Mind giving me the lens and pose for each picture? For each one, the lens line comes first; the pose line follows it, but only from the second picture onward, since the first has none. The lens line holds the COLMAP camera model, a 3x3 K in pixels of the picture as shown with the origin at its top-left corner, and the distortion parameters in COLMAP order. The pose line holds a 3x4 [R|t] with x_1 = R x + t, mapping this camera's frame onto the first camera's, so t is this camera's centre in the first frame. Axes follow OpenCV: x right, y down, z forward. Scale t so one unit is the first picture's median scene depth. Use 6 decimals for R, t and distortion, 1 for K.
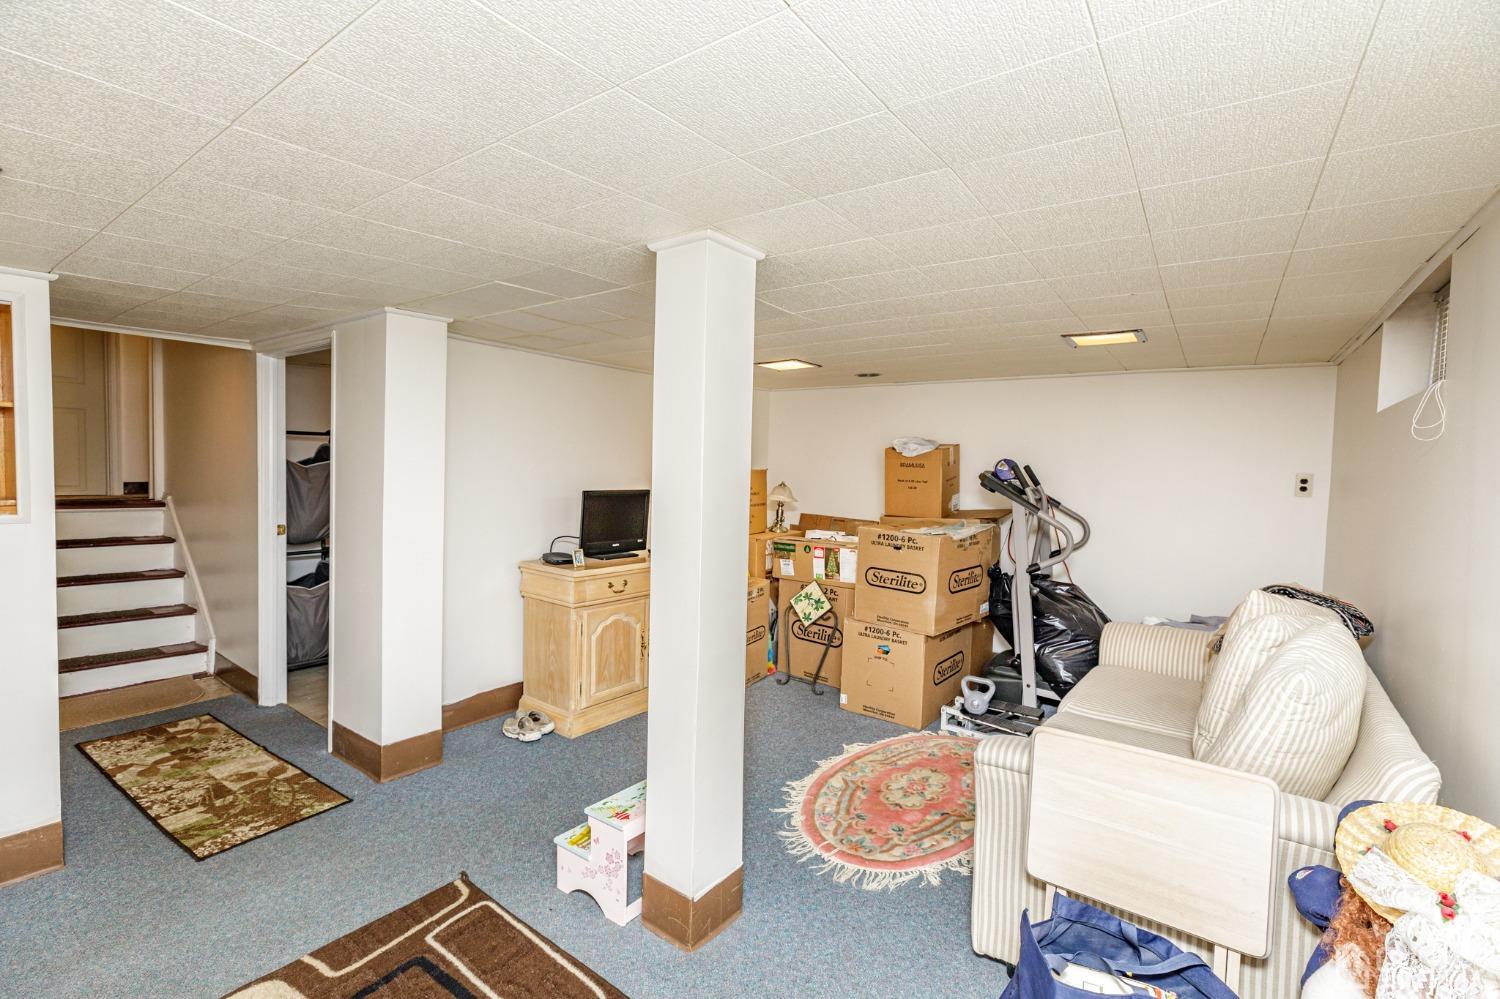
lens RADIAL K [[686.7, 0, 750.0], [0, 686.7, 499.5], [0, 0, 1]] dist [-0.002378, 0.000508]
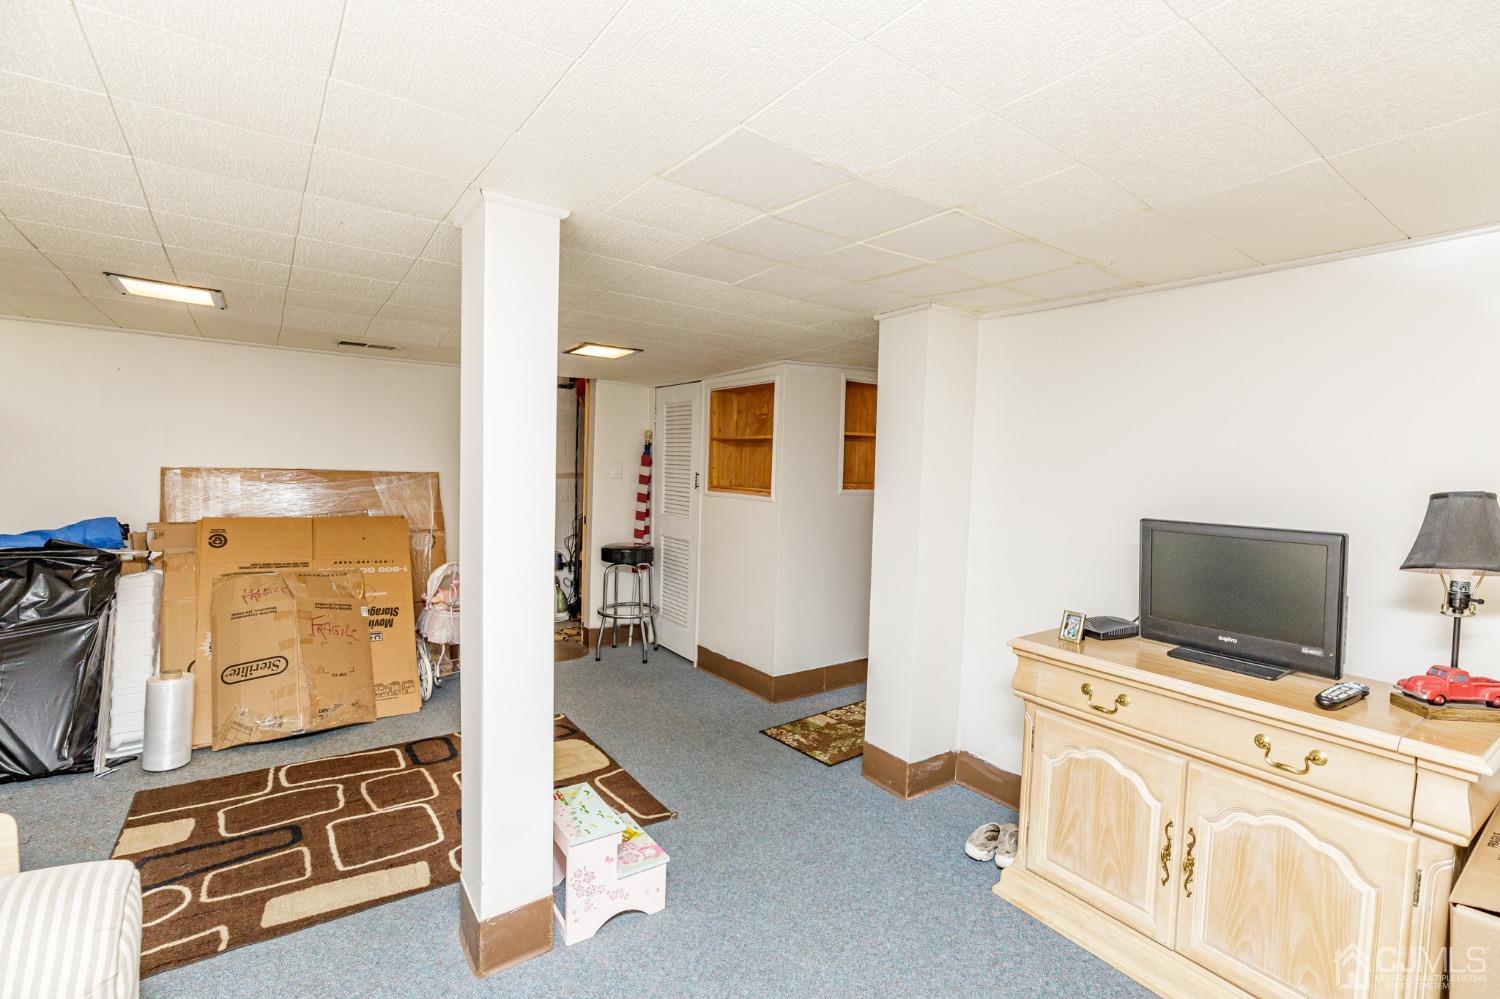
lens RADIAL K [[686.7, 0, 750.0], [0, 686.7, 499.5], [0, 0, 1]] dist [-0.002378, 0.000508]
pose [[-0.315530, 0.019802, -0.948709, 0.537684], [-0.079385, 0.995727, 0.047186, -0.040957], [0.945589, 0.090202, -0.312610, 1.227011]]
